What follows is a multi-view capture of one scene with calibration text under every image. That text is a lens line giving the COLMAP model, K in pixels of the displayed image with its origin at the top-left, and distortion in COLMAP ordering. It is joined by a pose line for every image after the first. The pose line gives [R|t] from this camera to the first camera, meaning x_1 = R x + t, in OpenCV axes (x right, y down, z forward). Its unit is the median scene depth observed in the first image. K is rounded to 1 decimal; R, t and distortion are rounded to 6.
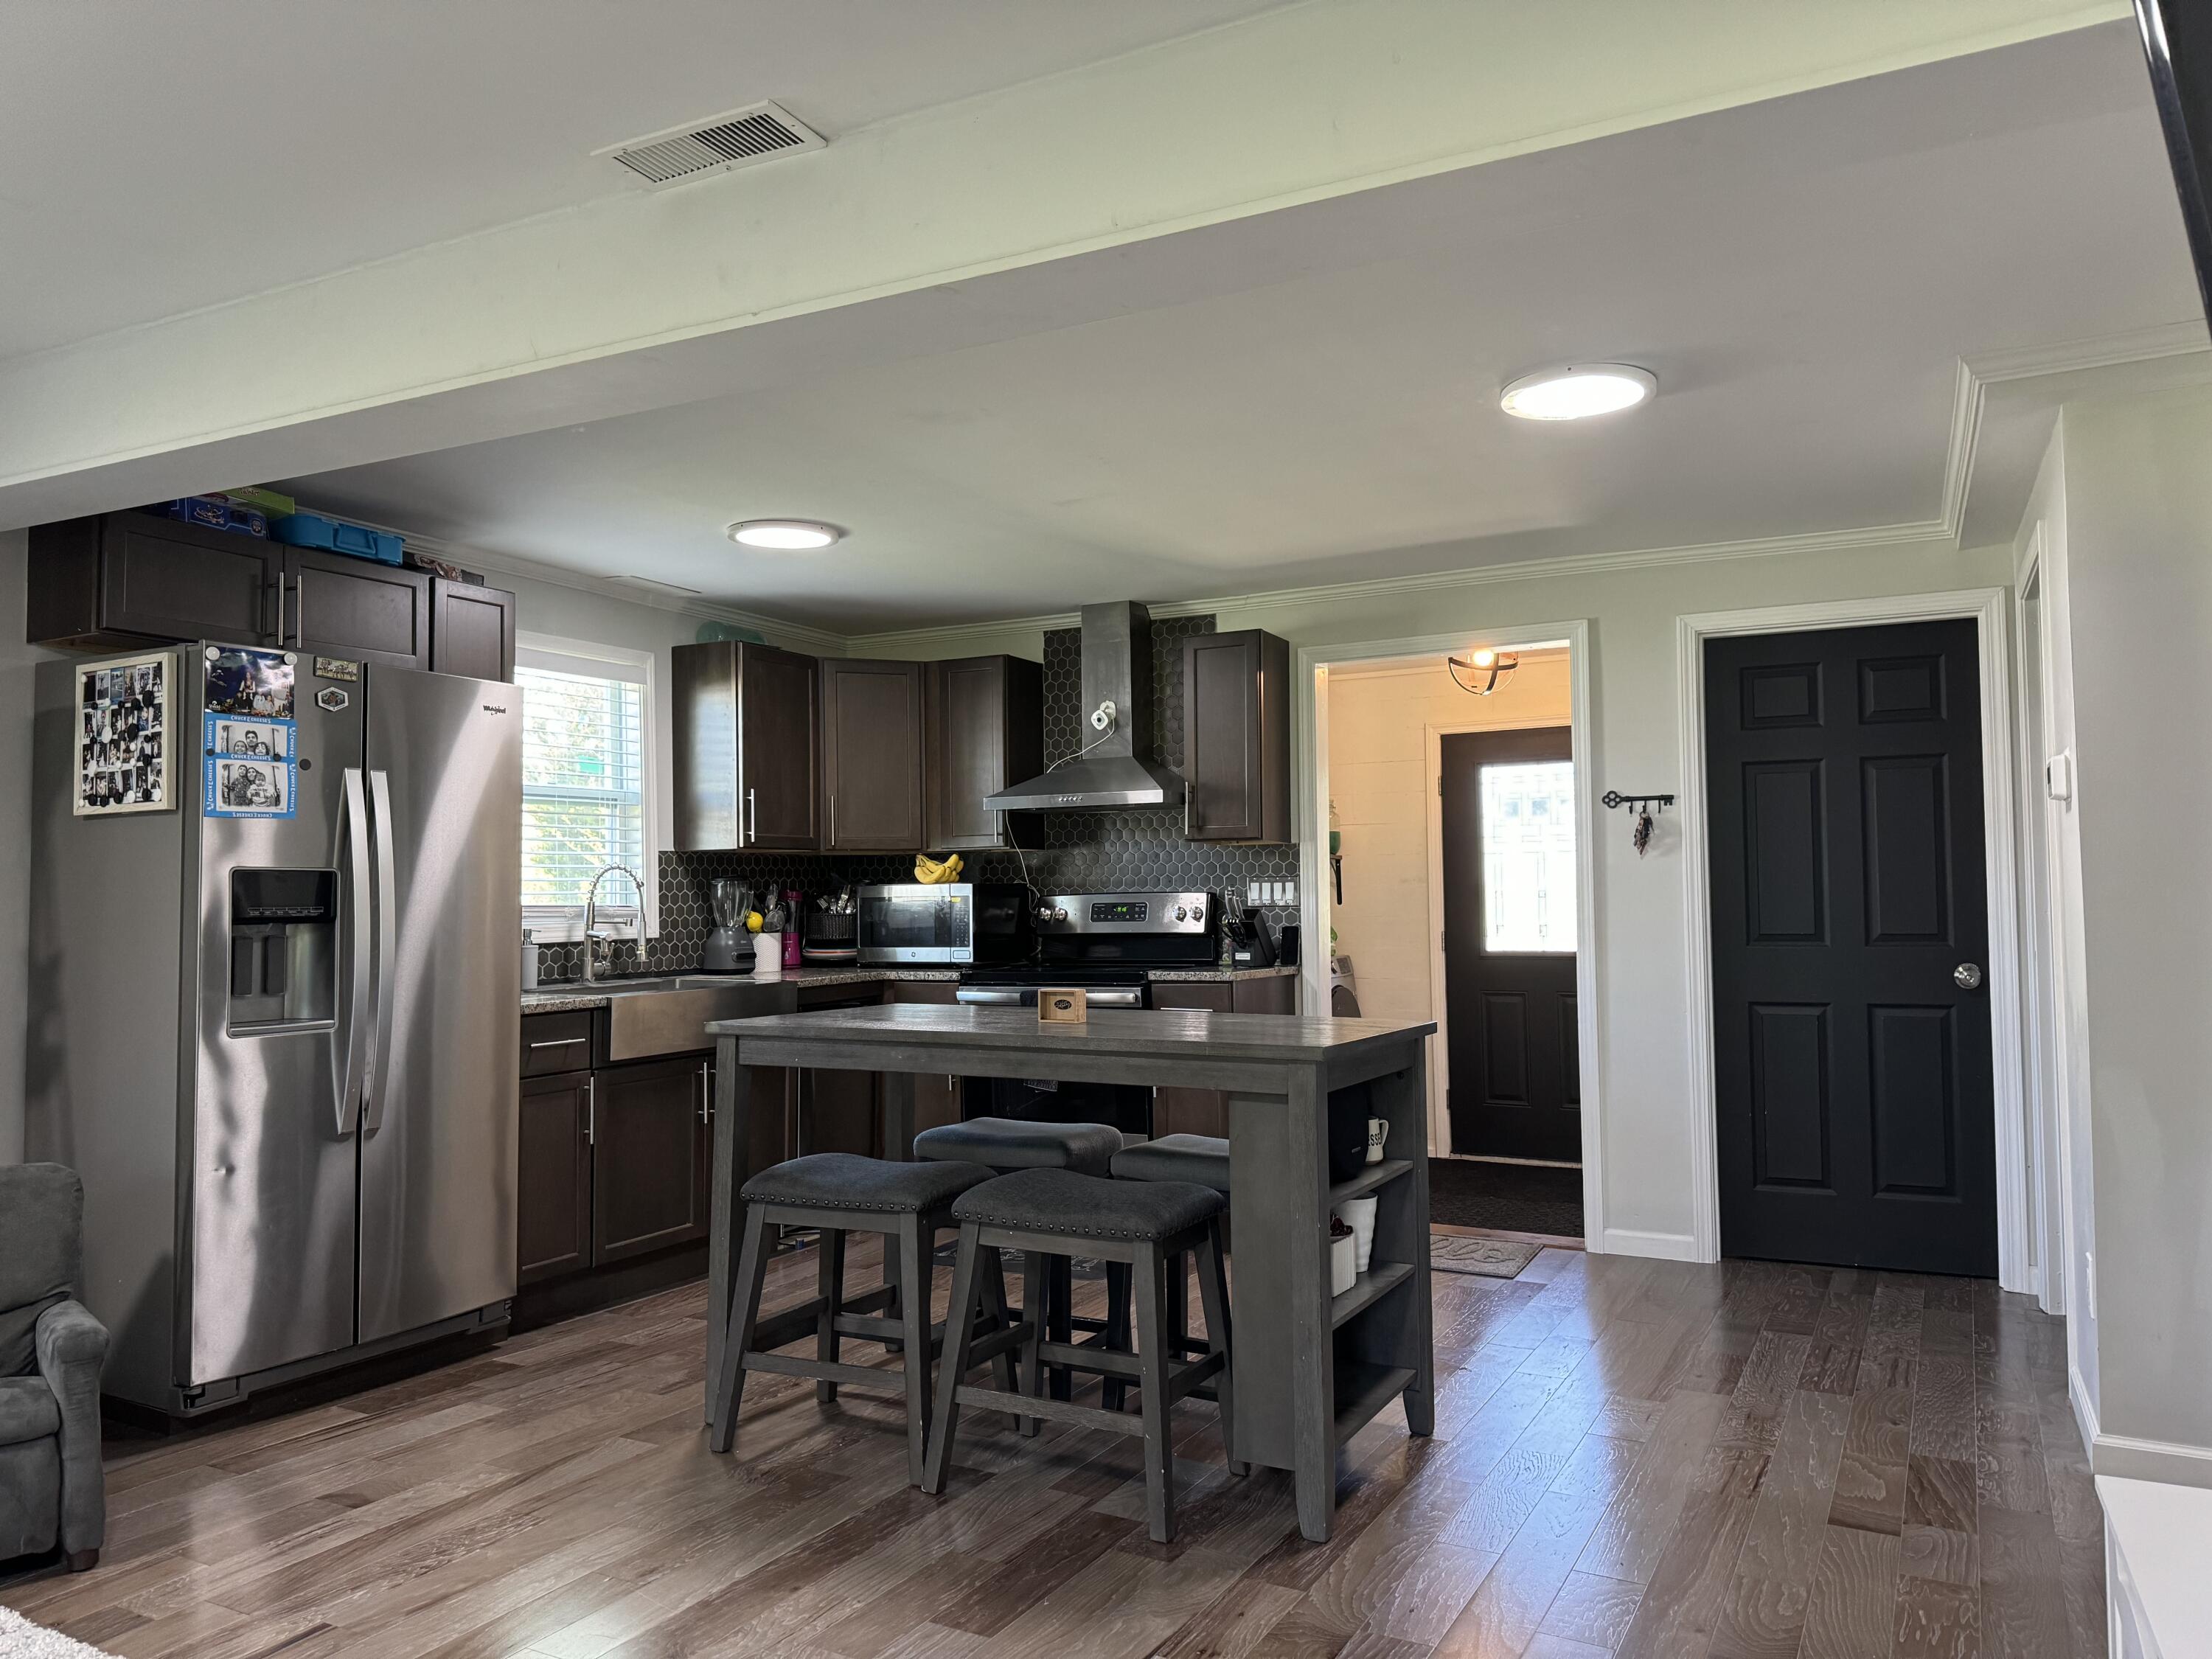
lens RADIAL K [[1550.8, 0, 1069.6], [0, 1550.8, 833.2], [0, 0, 1]] dist [0.152691, -0.294994]
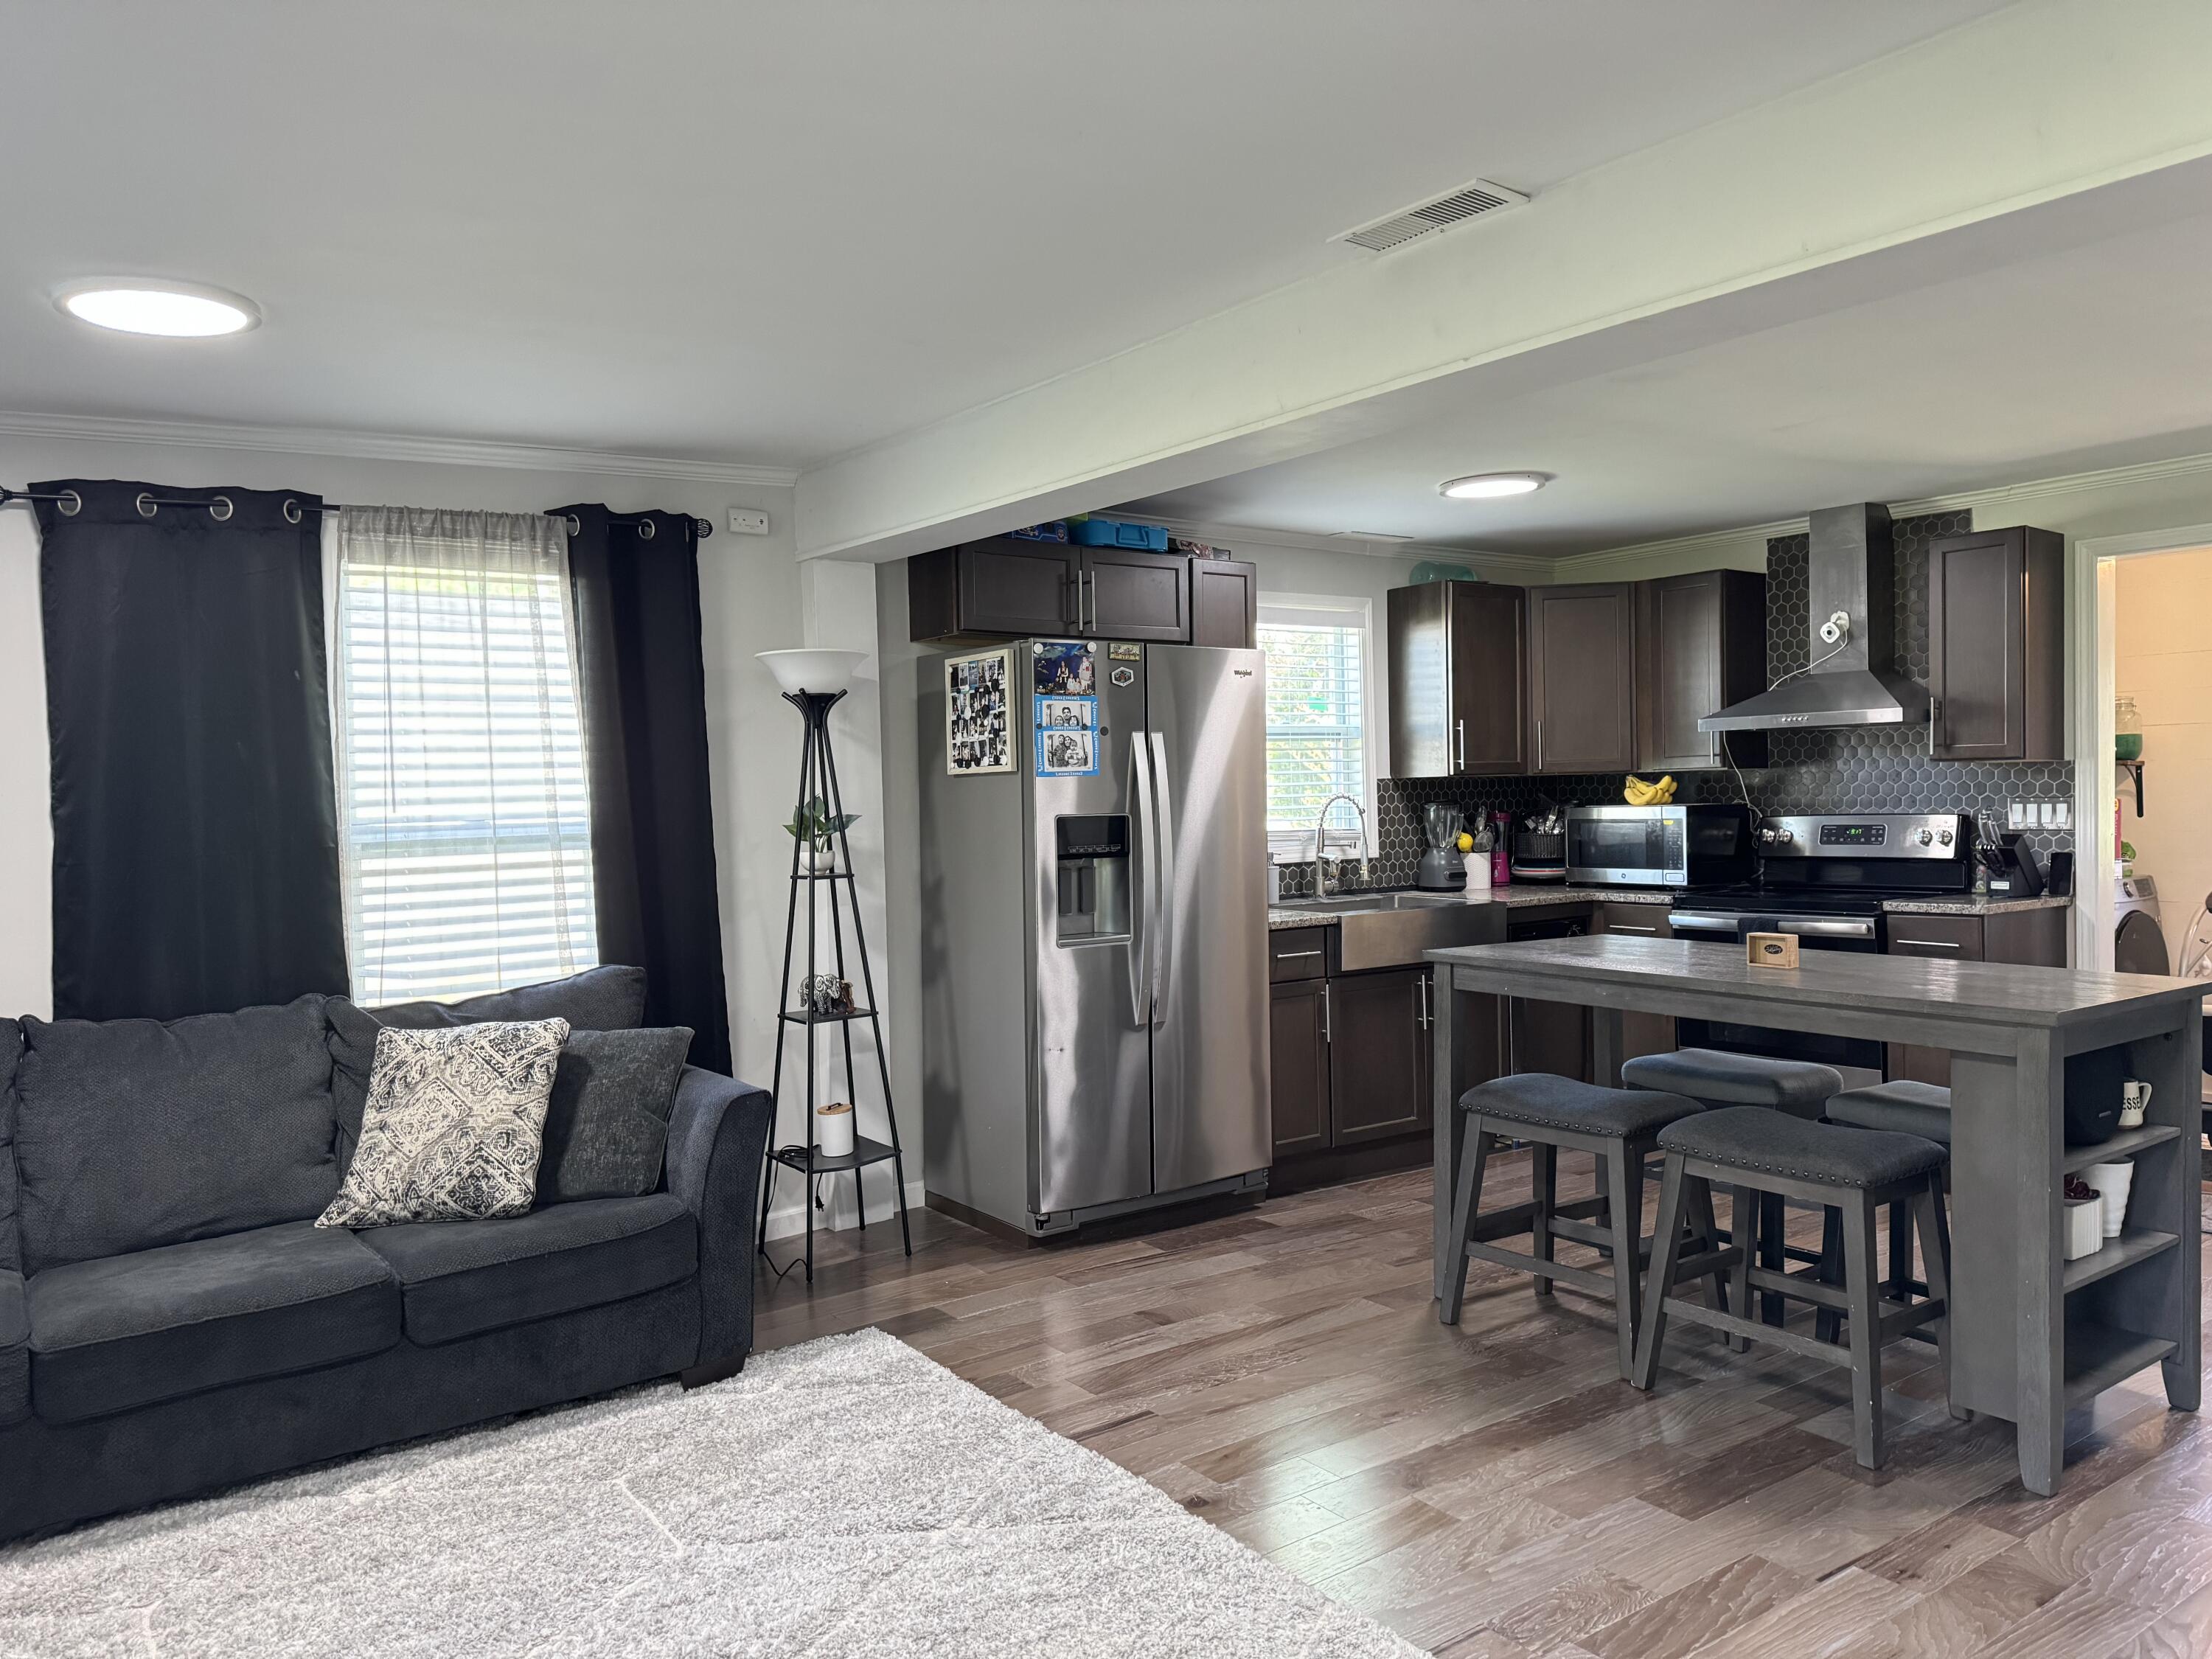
lens RADIAL K [[1565.4, 0, 1083.7], [0, 1565.4, 788.3], [0, 0, 1]] dist [0.074658, -0.102030]
pose [[0.906353, -0.002428, -0.422515, 0.023842], [0.023733, 0.998697, 0.045171, -0.051277], [0.421855, -0.050969, 0.905230, -0.123632]]
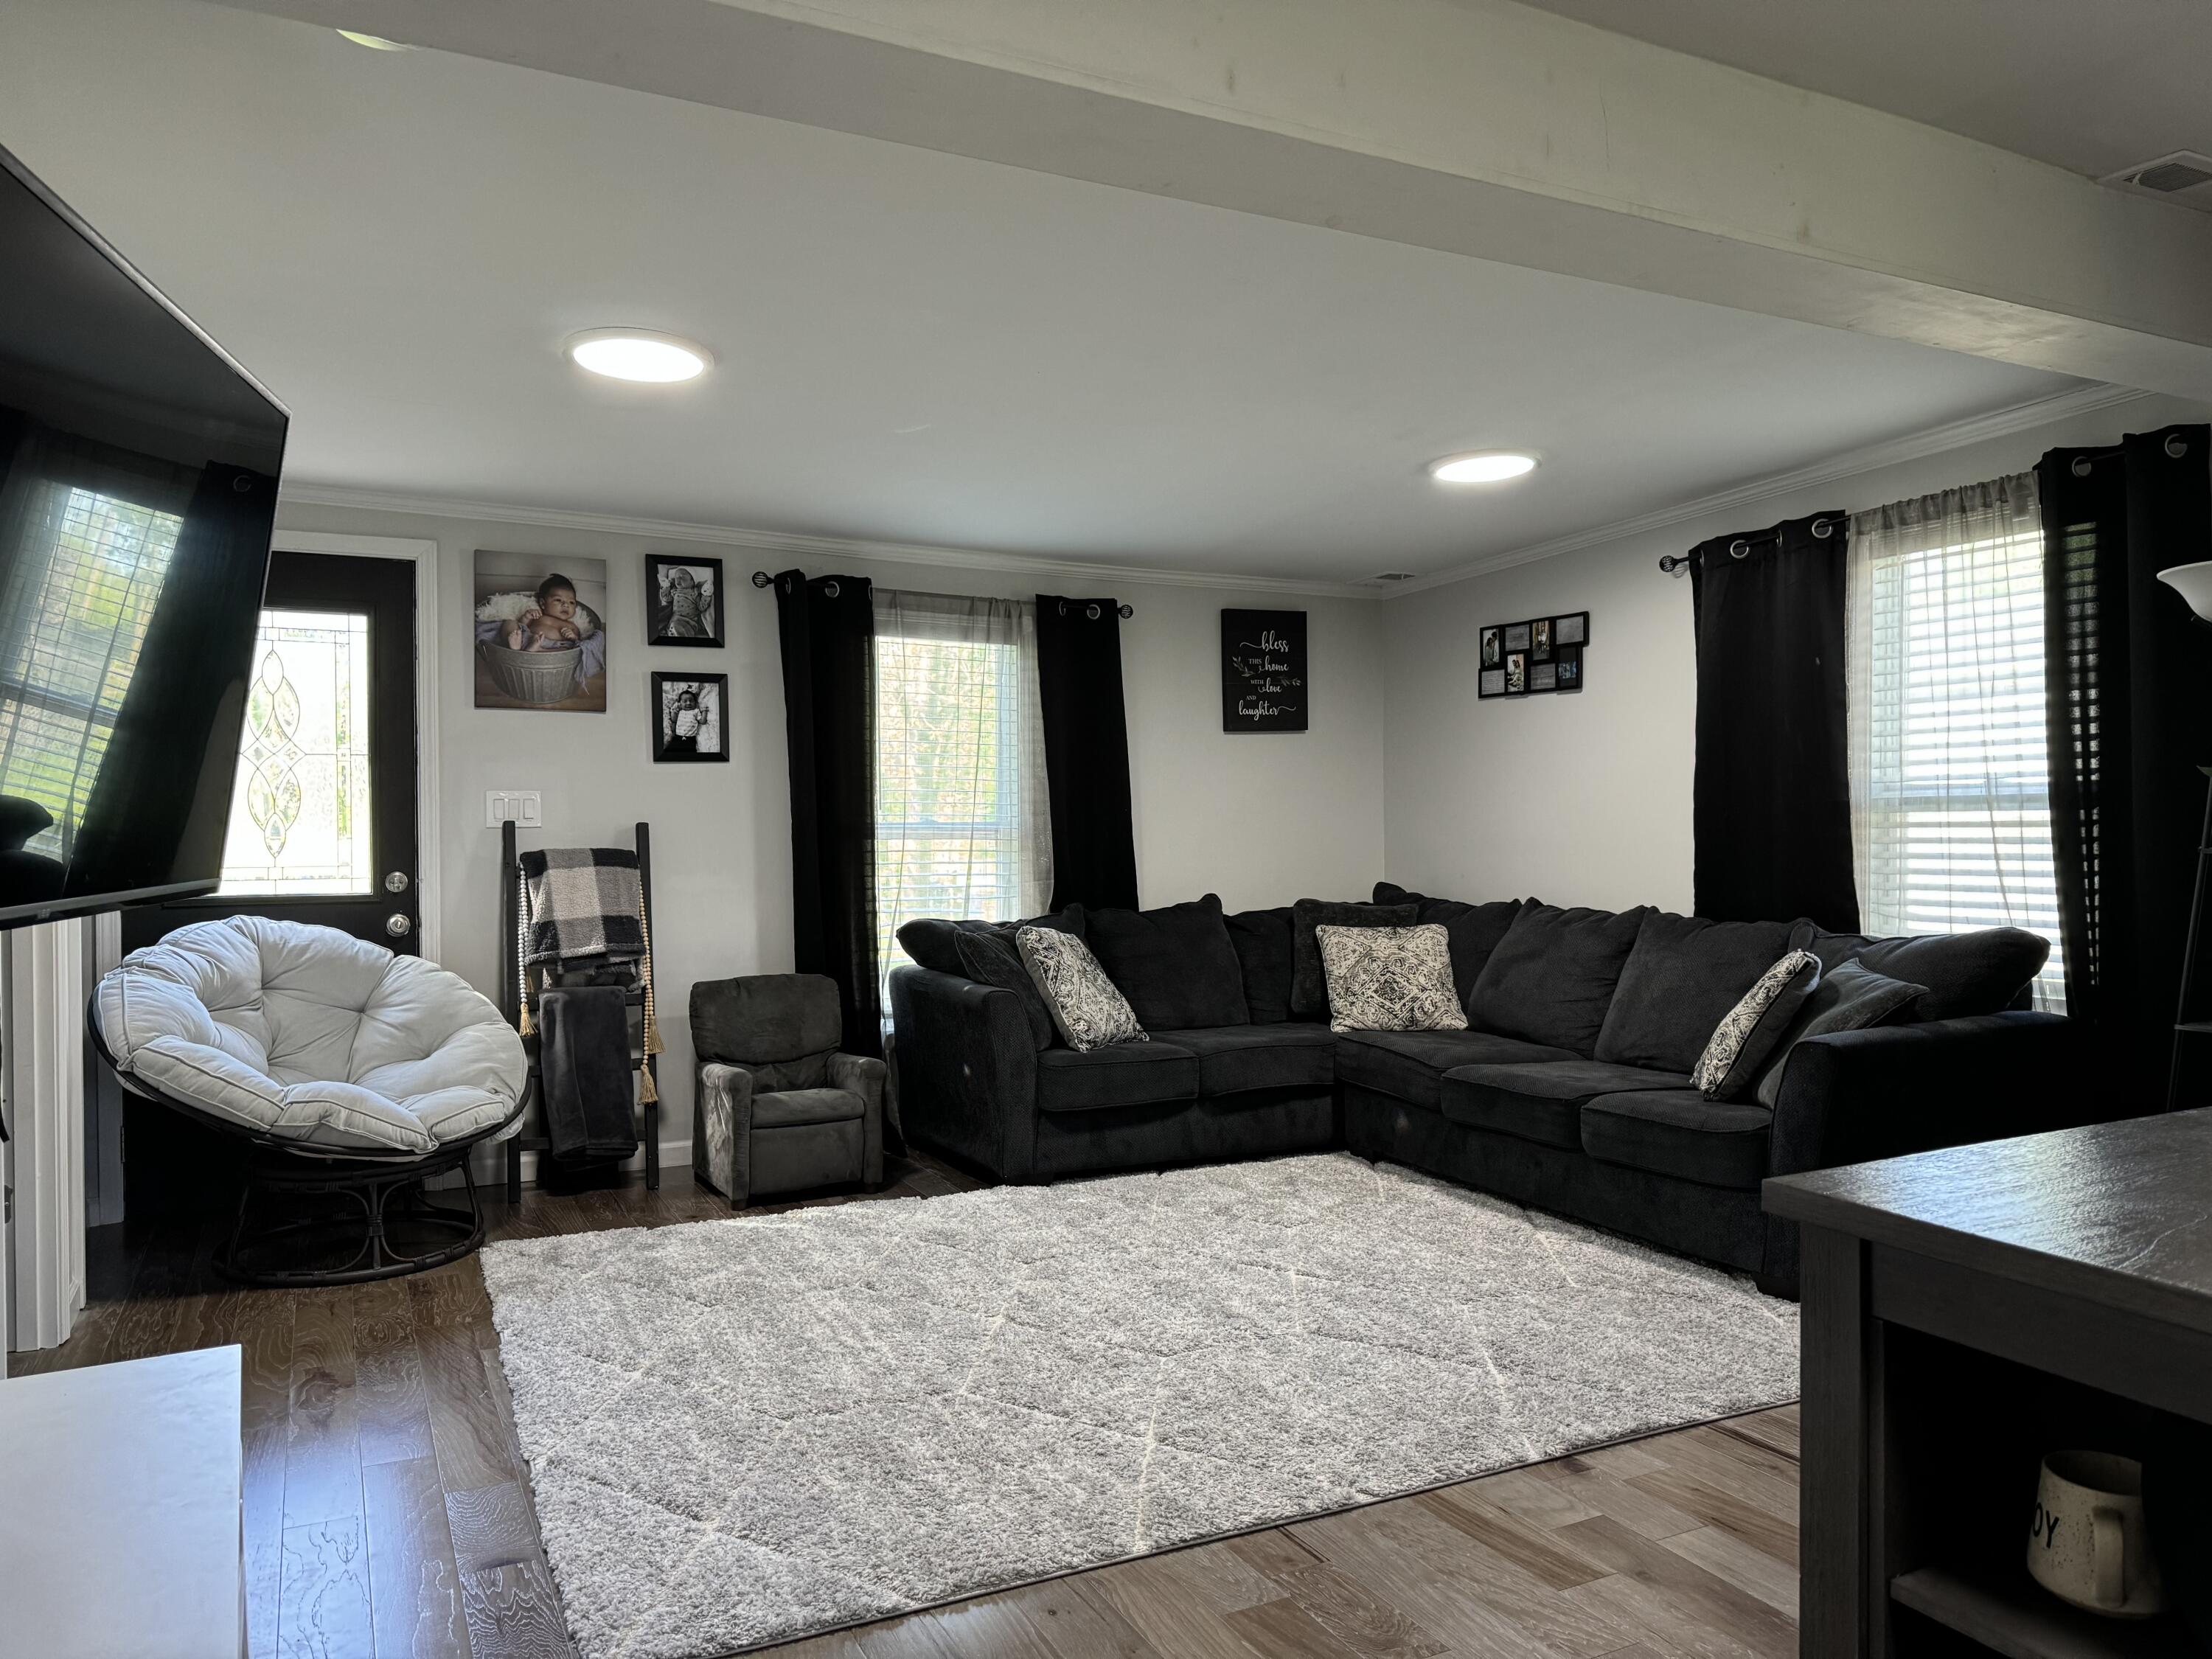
lens RADIAL K [[1550.8, 0, 1069.6], [0, 1550.8, 833.2], [0, 0, 1]] dist [0.152691, -0.294994]
pose [[-0.590010, 0.019730, -0.807155, 0.479736], [0.042785, 0.999061, -0.006853, 0.026250], [0.806262, -0.038577, -0.590300, 0.816783]]
